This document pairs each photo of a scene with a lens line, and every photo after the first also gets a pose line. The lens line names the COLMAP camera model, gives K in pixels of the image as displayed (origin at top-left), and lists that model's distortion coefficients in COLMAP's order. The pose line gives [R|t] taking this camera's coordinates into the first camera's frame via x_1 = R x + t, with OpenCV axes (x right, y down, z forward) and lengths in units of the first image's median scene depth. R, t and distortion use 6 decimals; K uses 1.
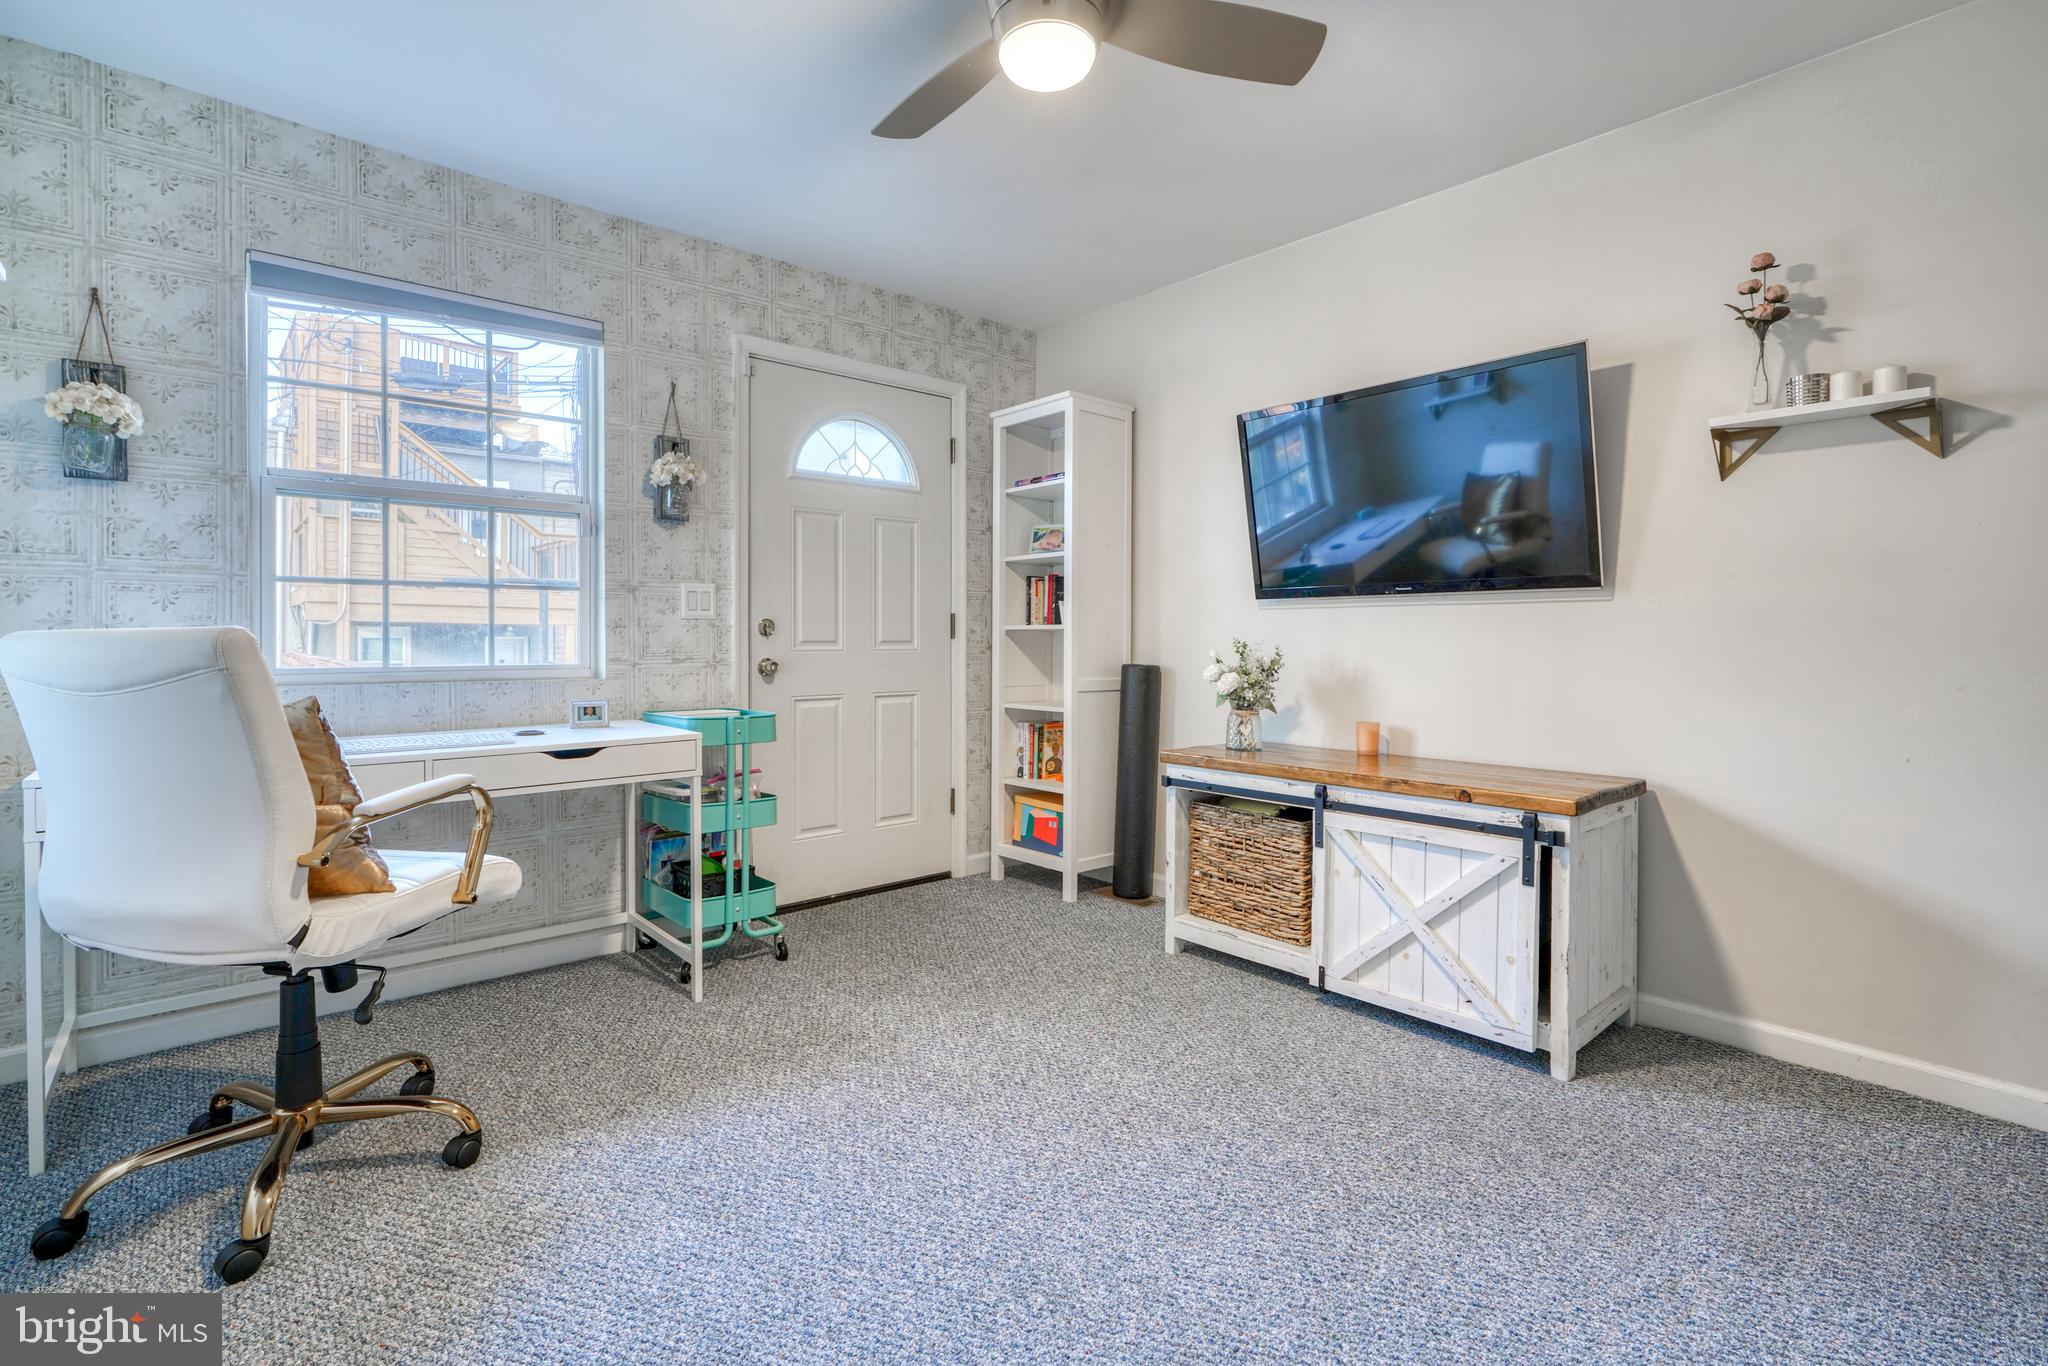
lens RADIAL K [[928.4, 0, 995.4], [0, 928.4, 623.3], [0, 0, 1]] dist [0.001586, 0.000417]
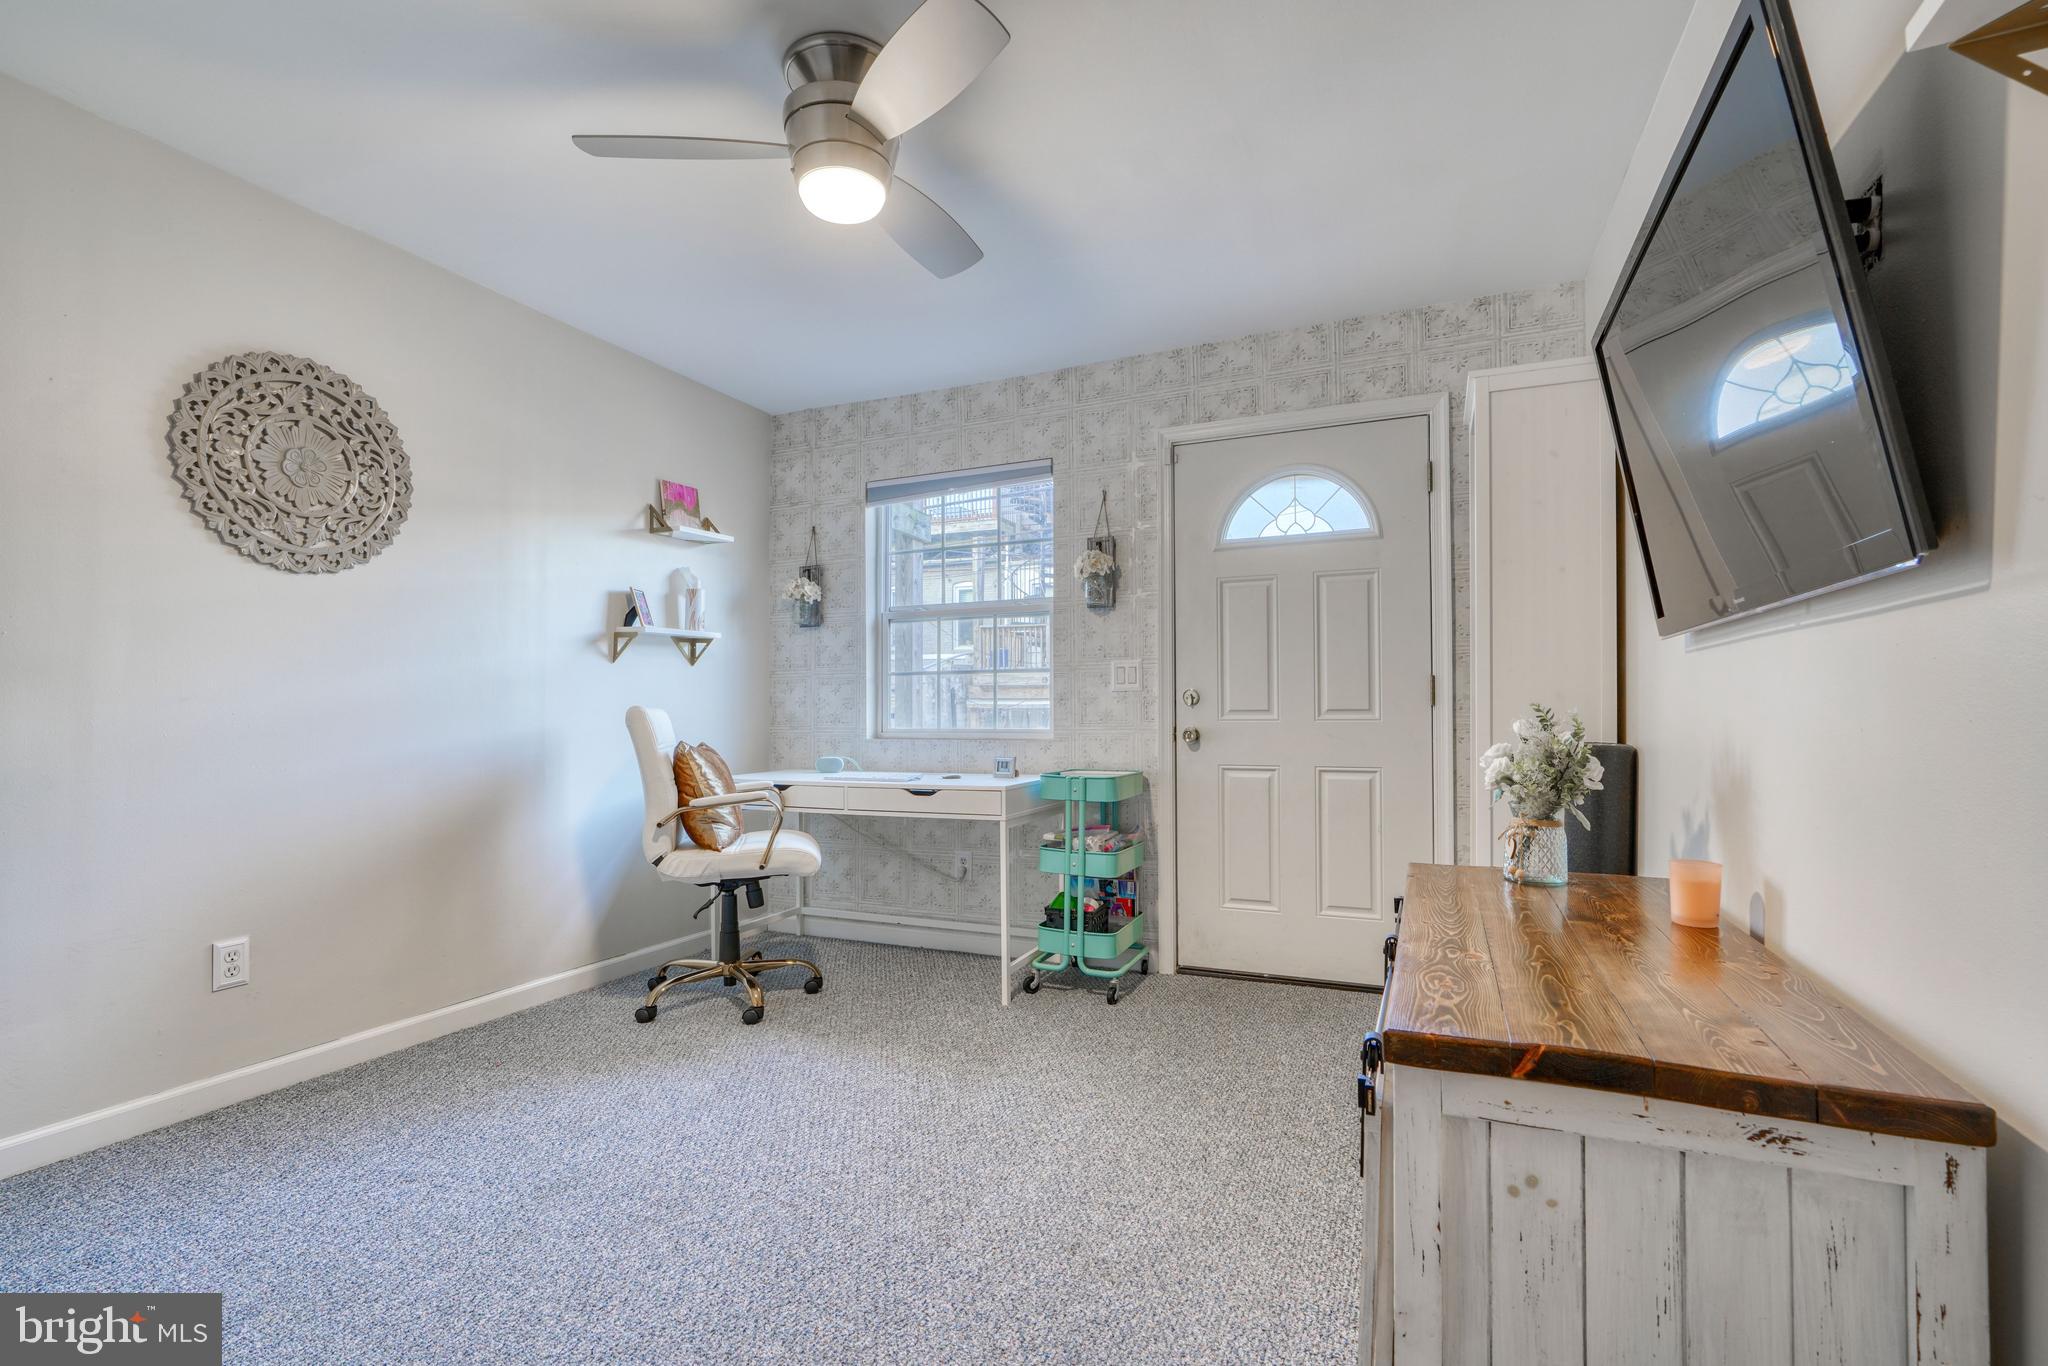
lens RADIAL K [[917.4, 0, 1021.1], [0, 917.4, 680.4], [0, 0, 1]] dist [-0.011906, 0.006060]
pose [[0.439490, -0.031370, -0.897699, 0.665060], [0.021124, 0.999475, -0.024585, 0.007099], [0.897999, -0.008158, 0.439922, 0.412467]]
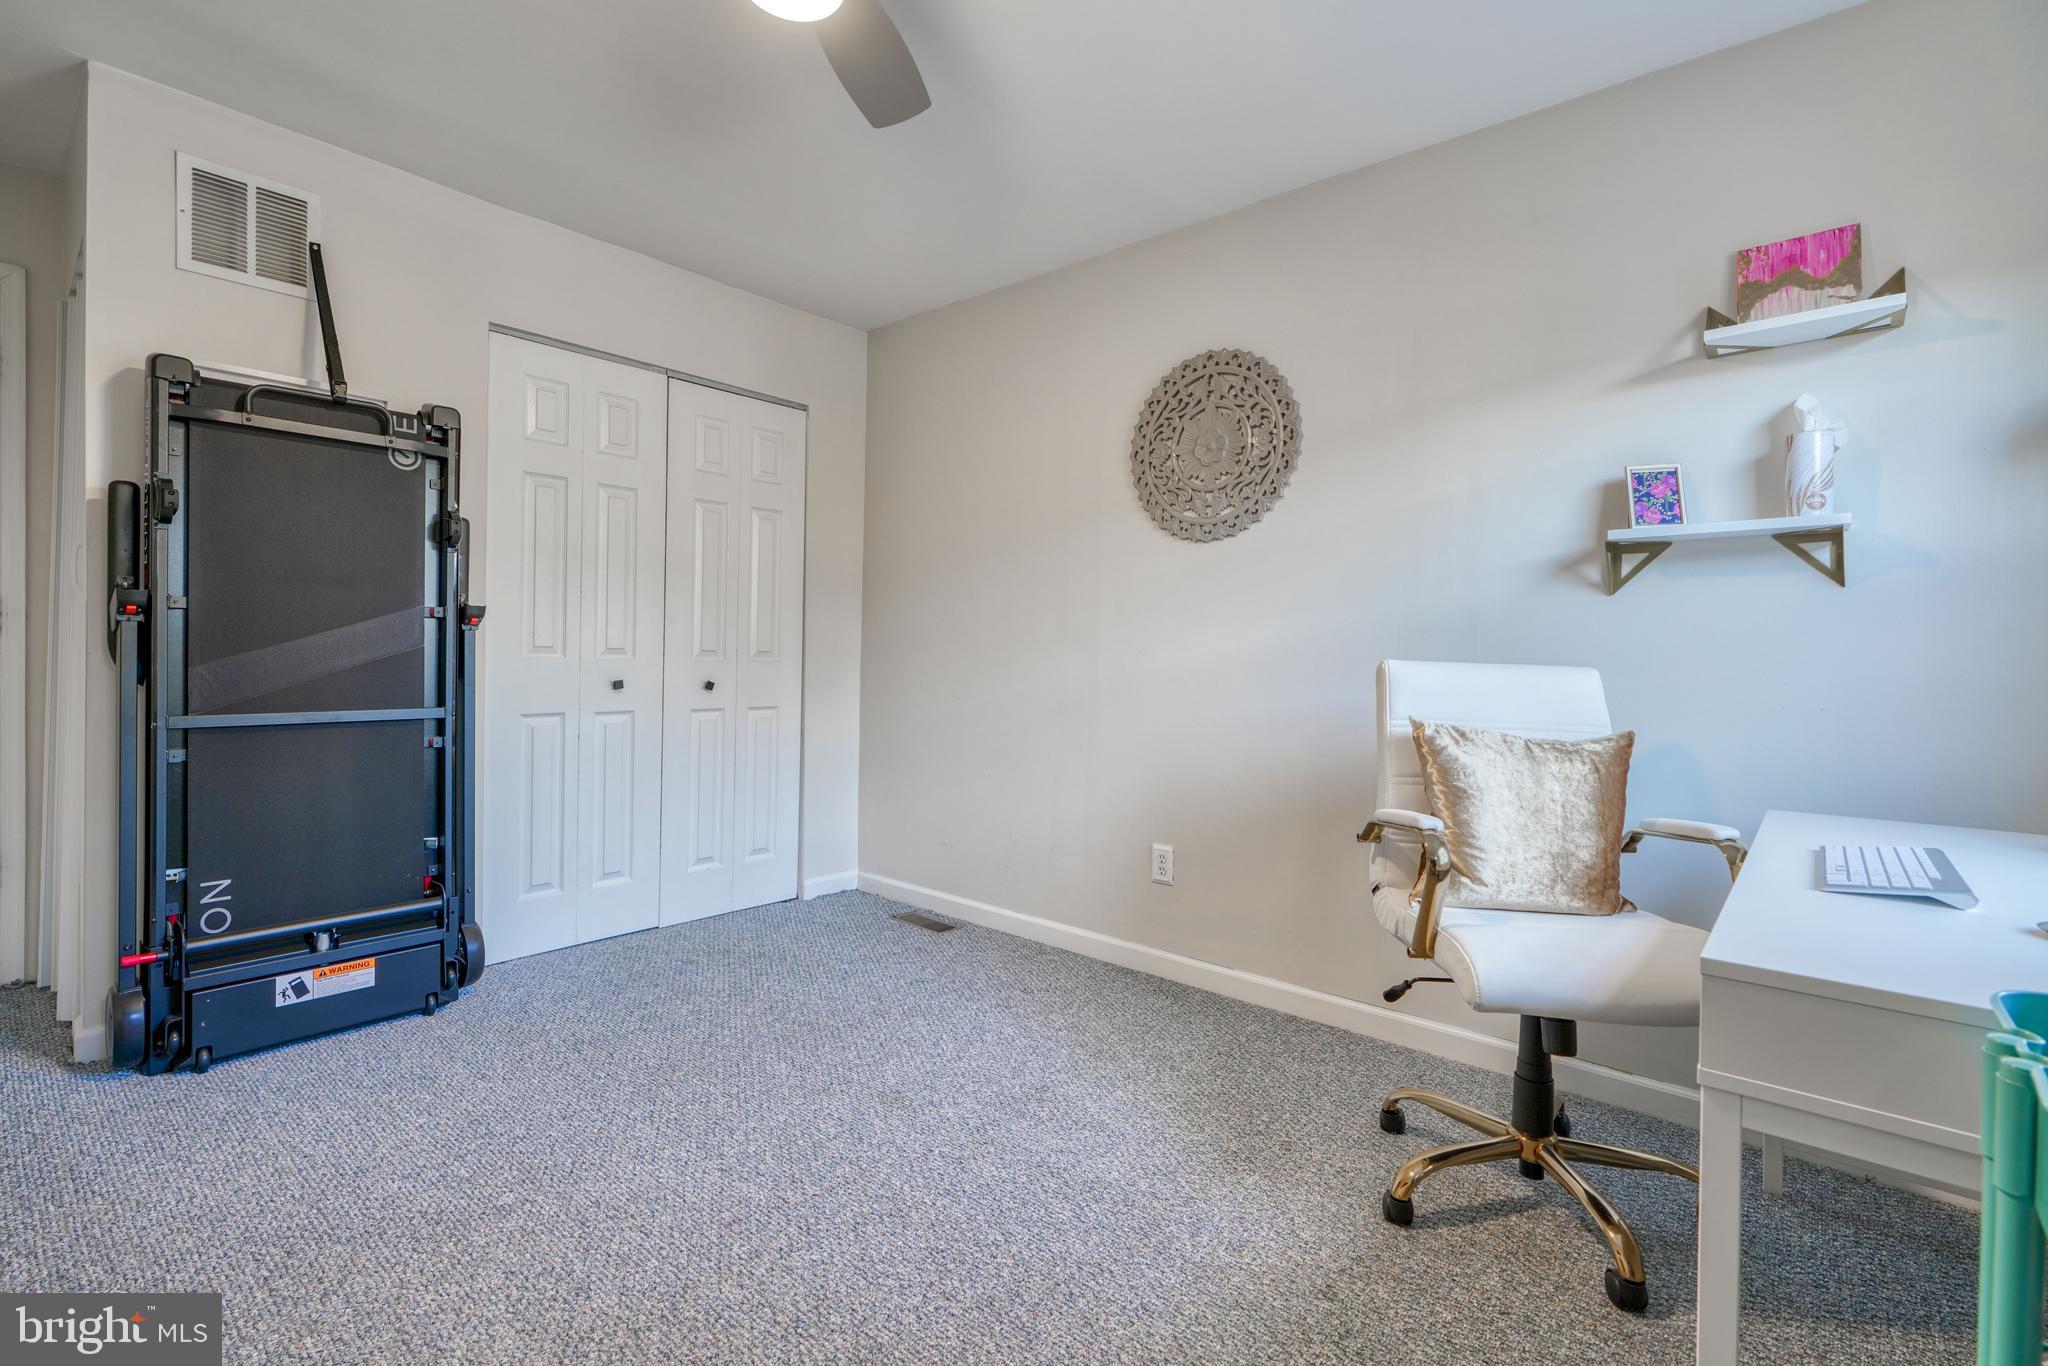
lens RADIAL K [[920.3, 0, 1035.4], [0, 920.3, 666.1], [0, 0, 1]] dist [-0.009990, 0.005197]
pose [[-0.984185, -0.023116, -0.175627, -0.017081], [-0.020939, 0.999679, -0.014239, 0.020670], [0.175899, -0.010336, -0.984354, 1.080134]]
